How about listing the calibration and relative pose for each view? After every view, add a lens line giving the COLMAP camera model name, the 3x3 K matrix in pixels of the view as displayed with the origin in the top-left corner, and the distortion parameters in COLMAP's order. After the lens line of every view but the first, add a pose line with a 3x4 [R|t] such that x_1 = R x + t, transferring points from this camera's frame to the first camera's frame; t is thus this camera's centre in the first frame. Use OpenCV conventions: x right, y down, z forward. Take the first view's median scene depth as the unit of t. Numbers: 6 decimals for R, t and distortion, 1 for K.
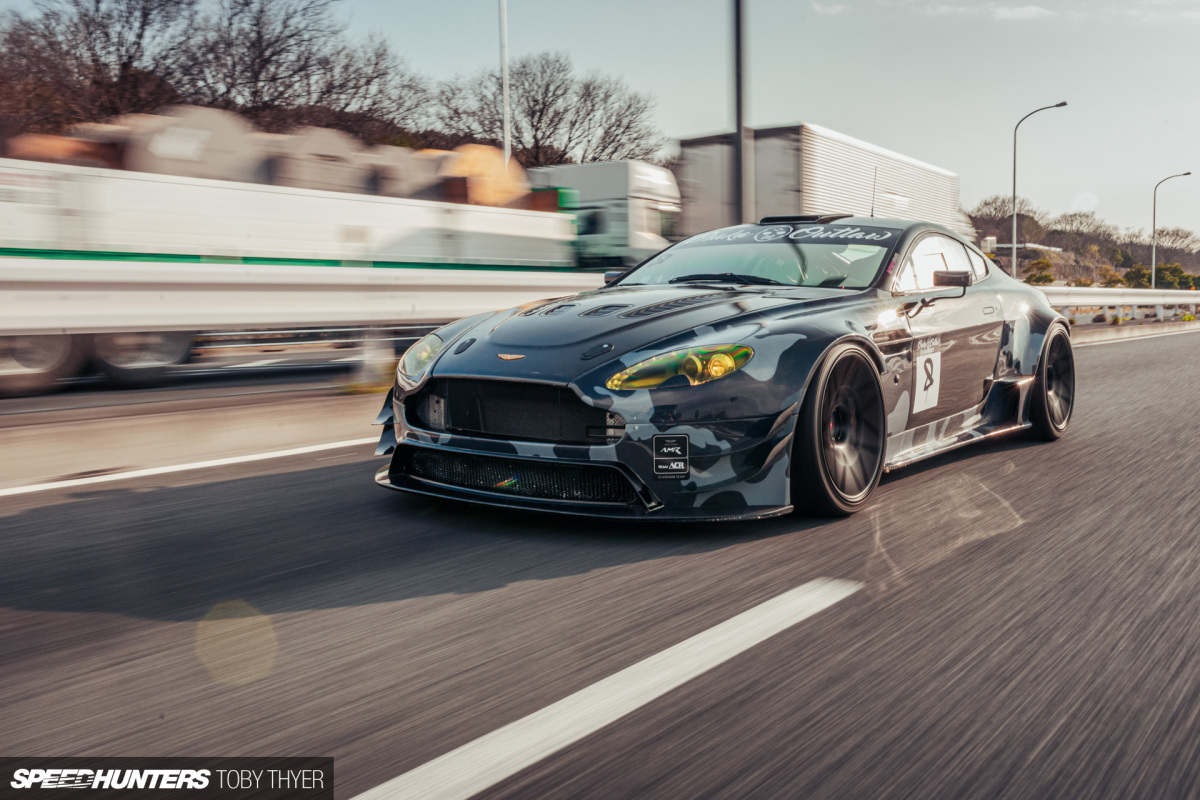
lens RADIAL K [[1285.3, 0, 596.6], [0, 1285.3, 399.3], [0, 0, 1]] dist [-0.221312, 0.000000]
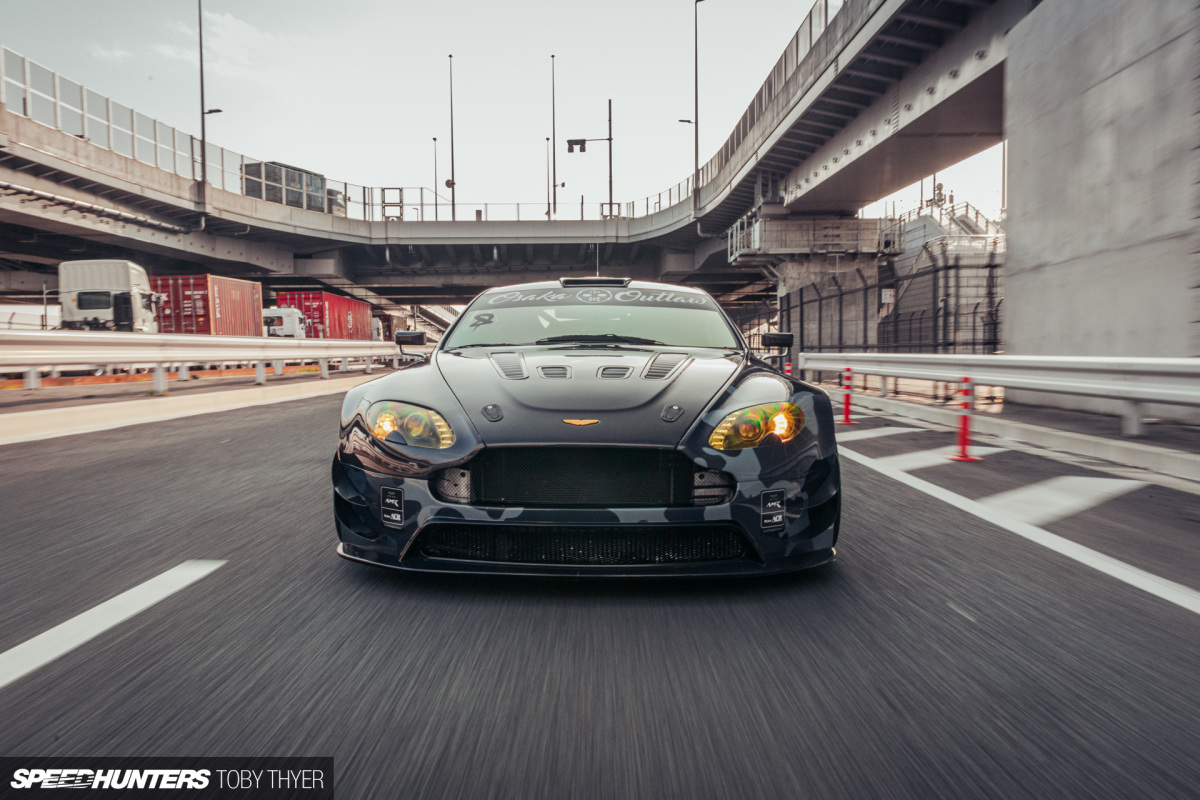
lens RADIAL K [[1285.3, 0, 598.4], [0, 1285.3, 400.5], [0, 0, 1]] dist [-0.221312, 0.000000]
pose [[0.822772, -0.026643, 0.567747, -0.639858], [0.049265, 0.998484, -0.024538, -0.026488], [-0.566233, 0.048159, 0.822837, 0.207108]]
